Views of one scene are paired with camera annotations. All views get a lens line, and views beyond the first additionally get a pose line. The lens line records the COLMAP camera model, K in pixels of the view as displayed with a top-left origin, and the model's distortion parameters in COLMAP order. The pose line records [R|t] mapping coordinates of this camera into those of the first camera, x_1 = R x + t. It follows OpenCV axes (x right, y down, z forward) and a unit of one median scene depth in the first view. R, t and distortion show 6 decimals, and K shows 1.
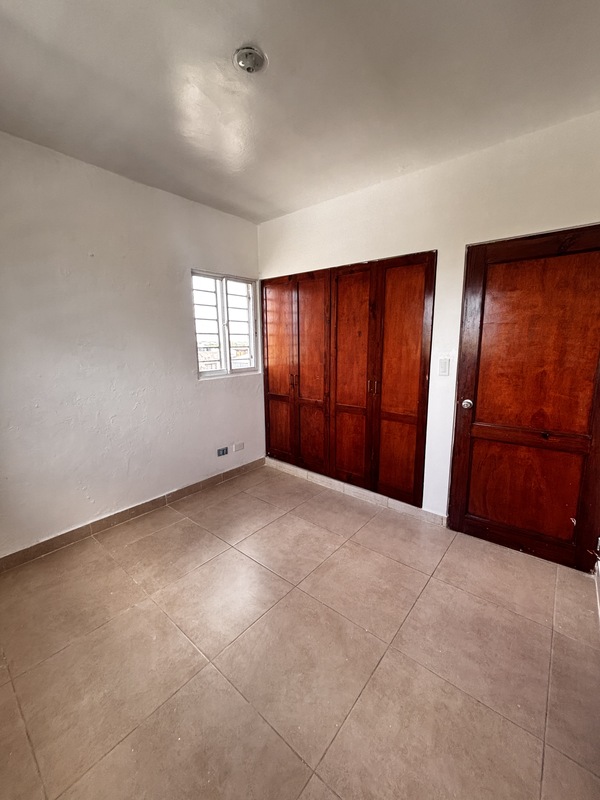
lens RADIAL K [[322.4, 0, 301.7], [0, 322.4, 400.9], [0, 0, 1]] dist [0.003227, -0.000121]
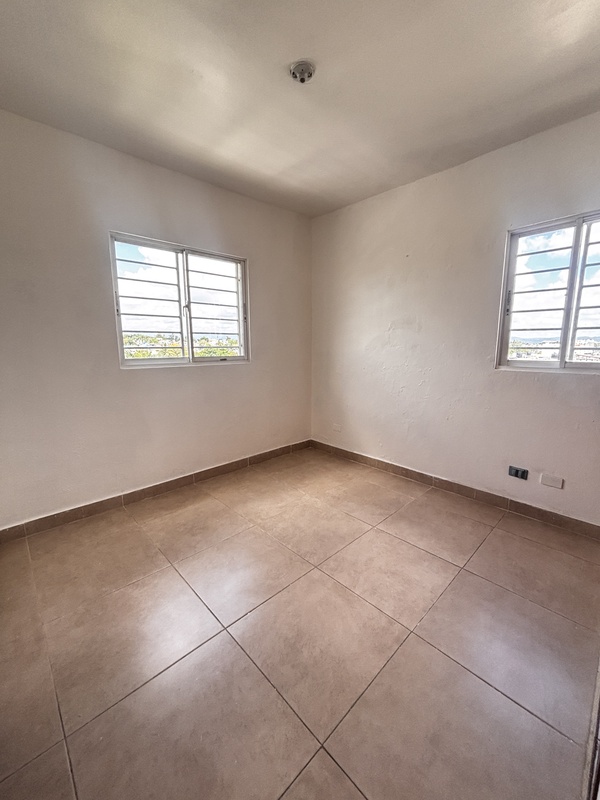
lens RADIAL K [[322.4, 0, 301.8], [0, 322.4, 397.2], [0, 0, 1]] dist [0.003227, -0.000121]
pose [[-0.106673, 0.171902, -0.979321, 0.635798], [-0.183151, 0.964690, 0.189284, -0.072383], [0.977280, 0.199556, -0.071422, 0.691219]]
